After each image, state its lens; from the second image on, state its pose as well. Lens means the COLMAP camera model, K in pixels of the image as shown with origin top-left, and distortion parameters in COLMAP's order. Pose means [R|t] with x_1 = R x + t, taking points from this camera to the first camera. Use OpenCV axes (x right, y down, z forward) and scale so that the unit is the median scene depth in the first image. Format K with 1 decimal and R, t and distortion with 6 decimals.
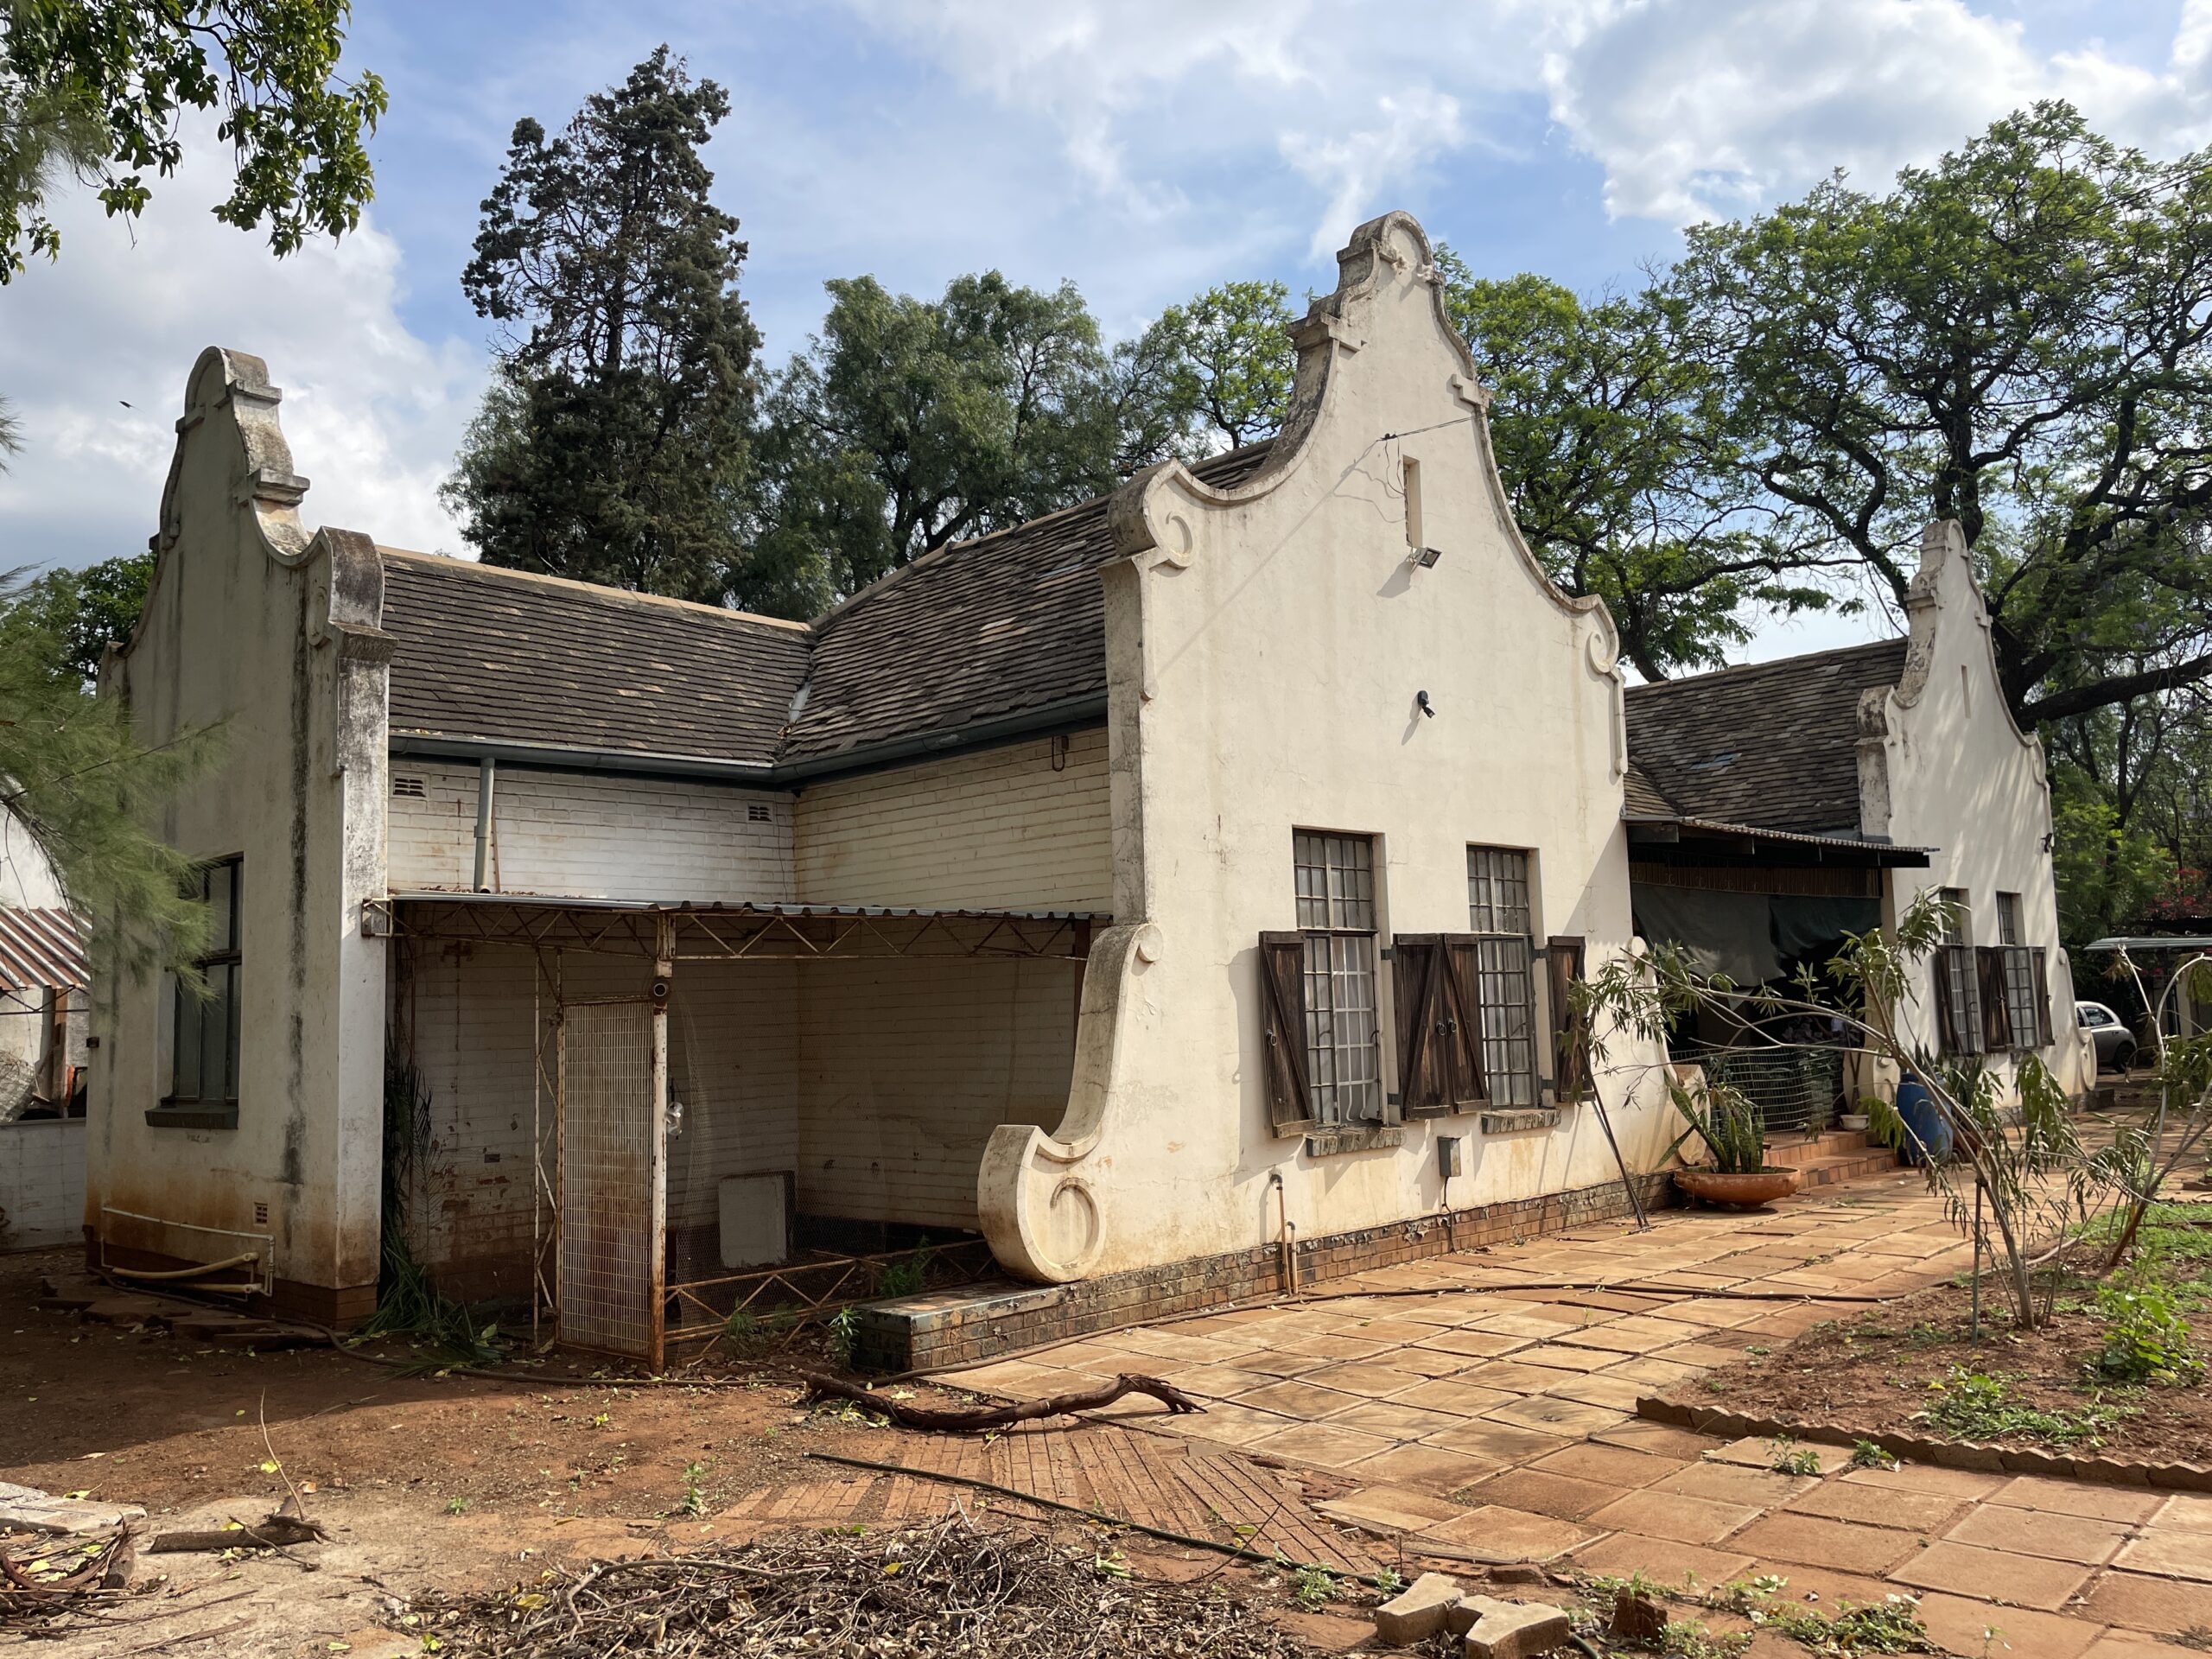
lens RADIAL K [[1680.9, 0, 1103.2], [0, 1680.9, 826.4], [0, 0, 1]] dist [0.005737, -0.007057]
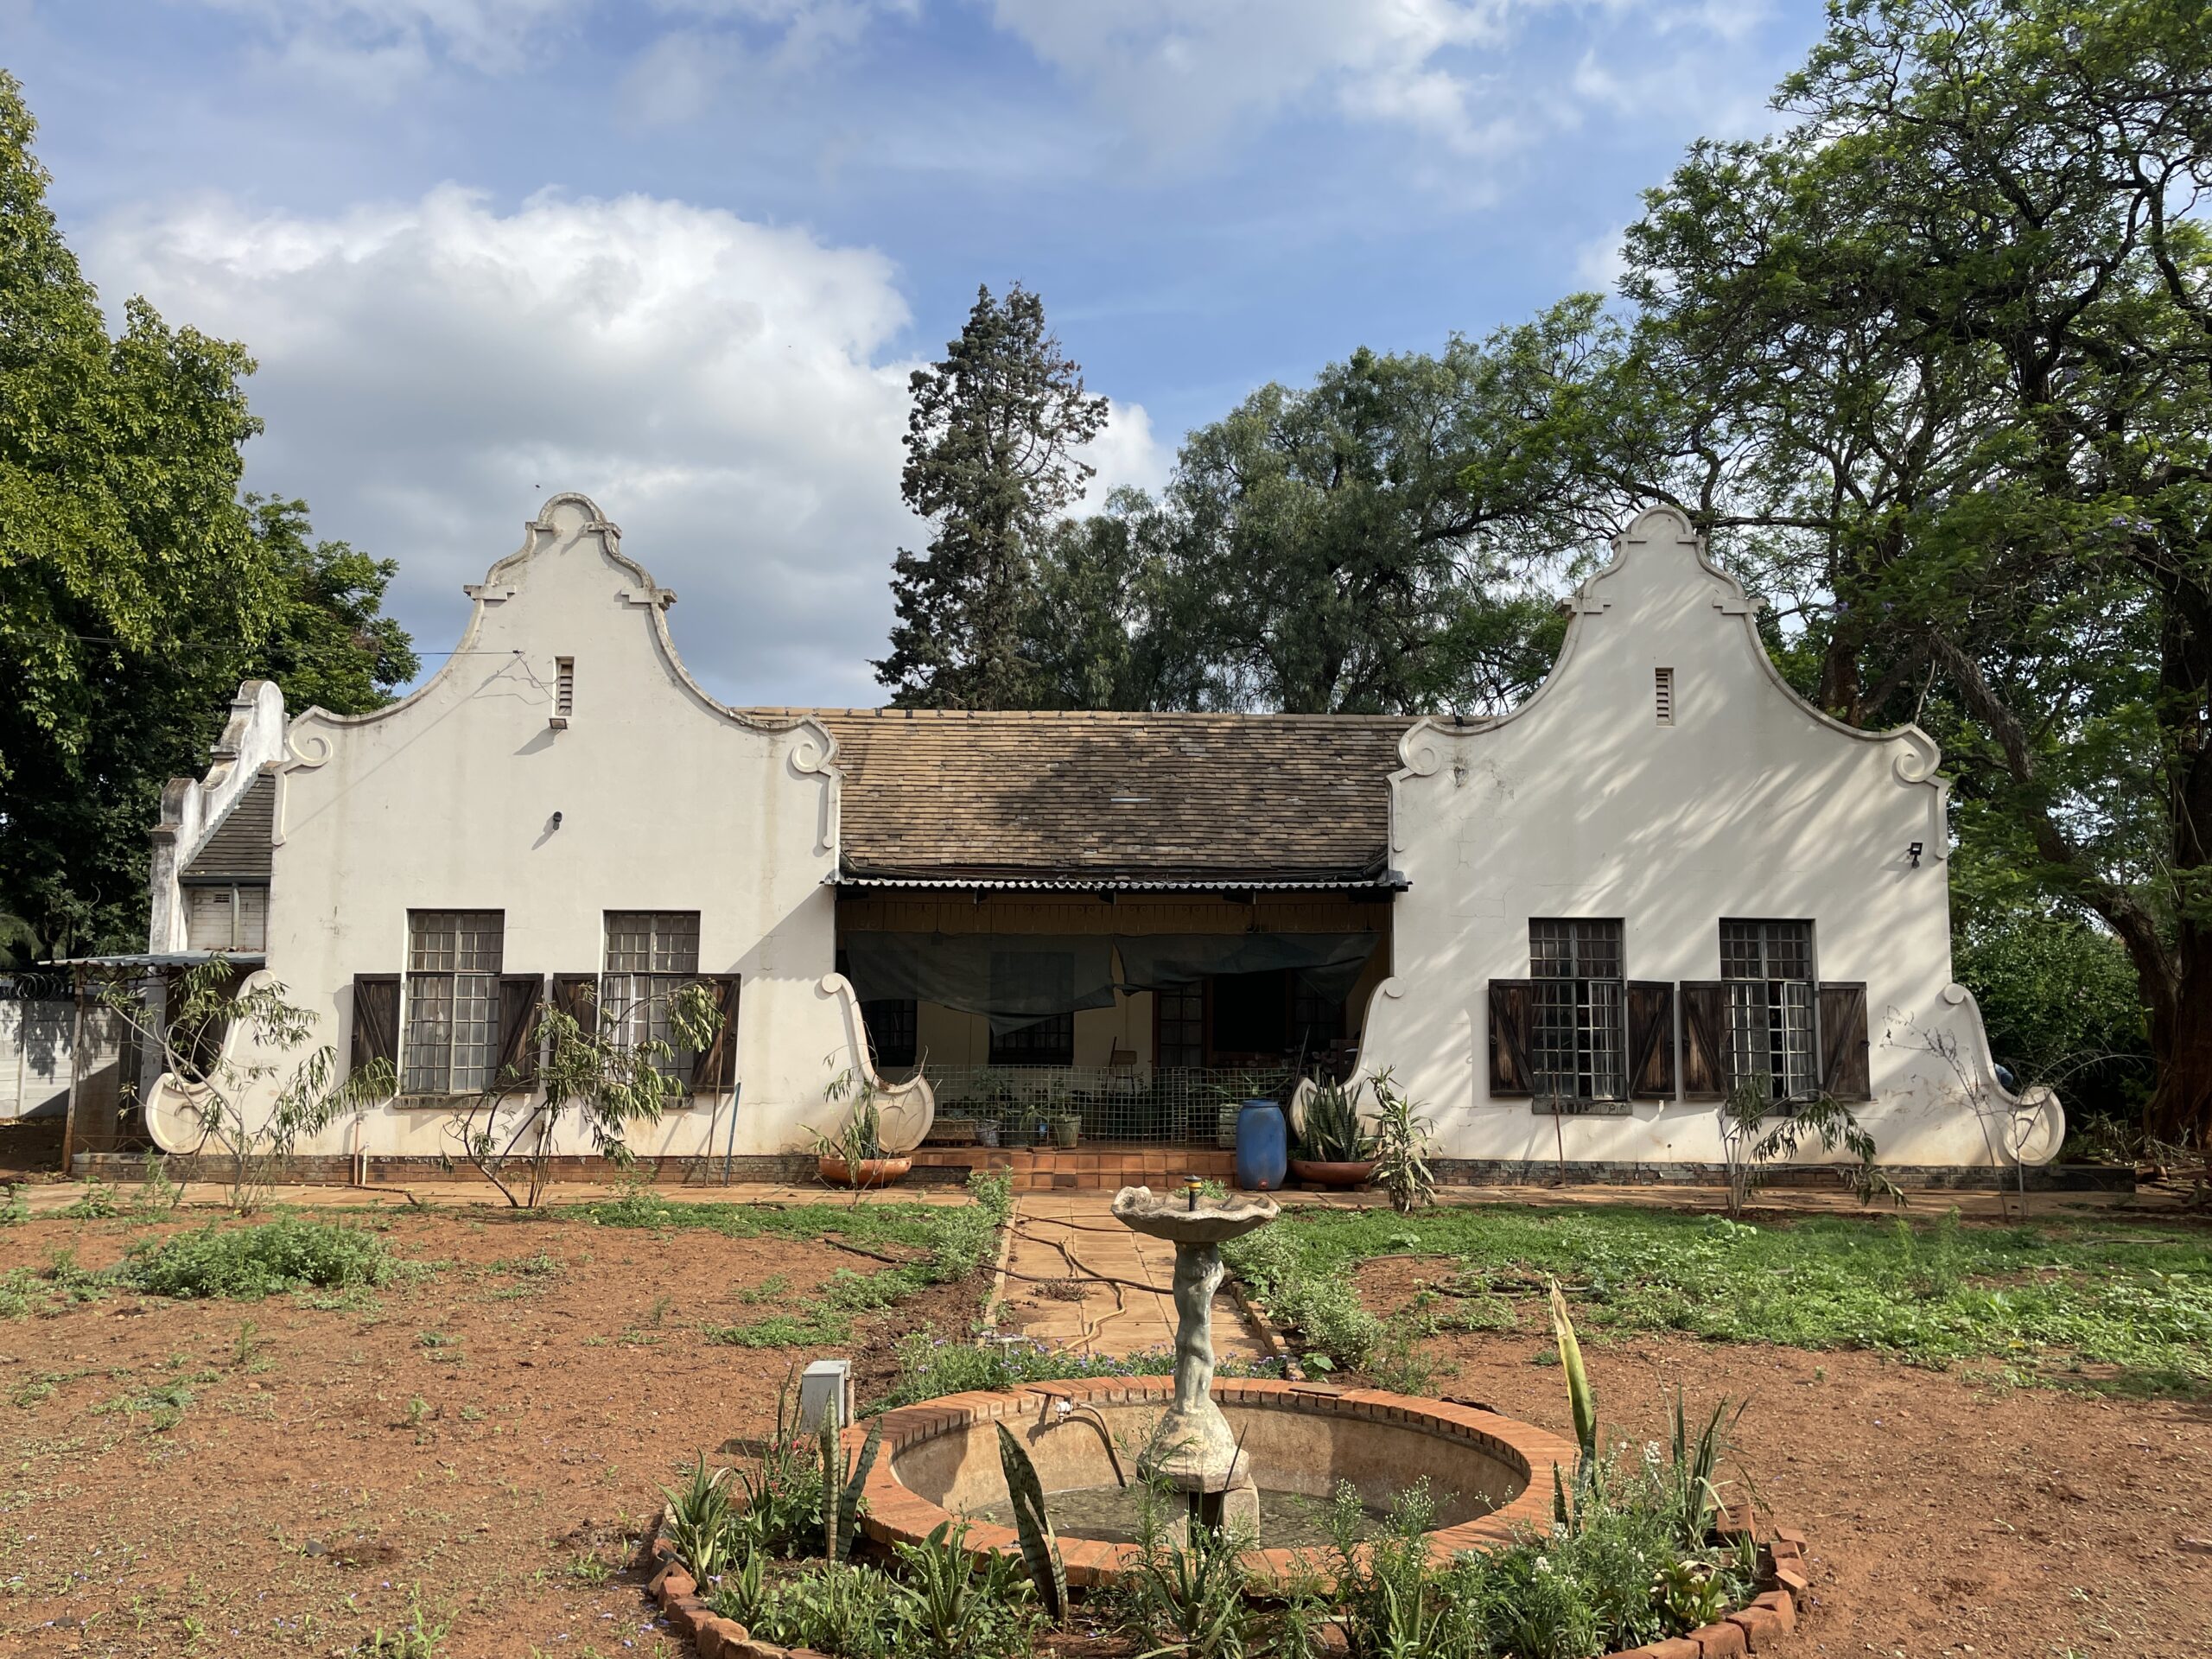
lens RADIAL K [[1680.9, 0, 1098.6], [0, 1680.9, 834.5], [0, 0, 1]] dist [0.005737, -0.007057]
pose [[0.726891, -0.050021, -0.684929, 1.748069], [0.050924, 0.998524, -0.018879, -0.008150], [0.684863, -0.021157, 0.728365, 0.257036]]
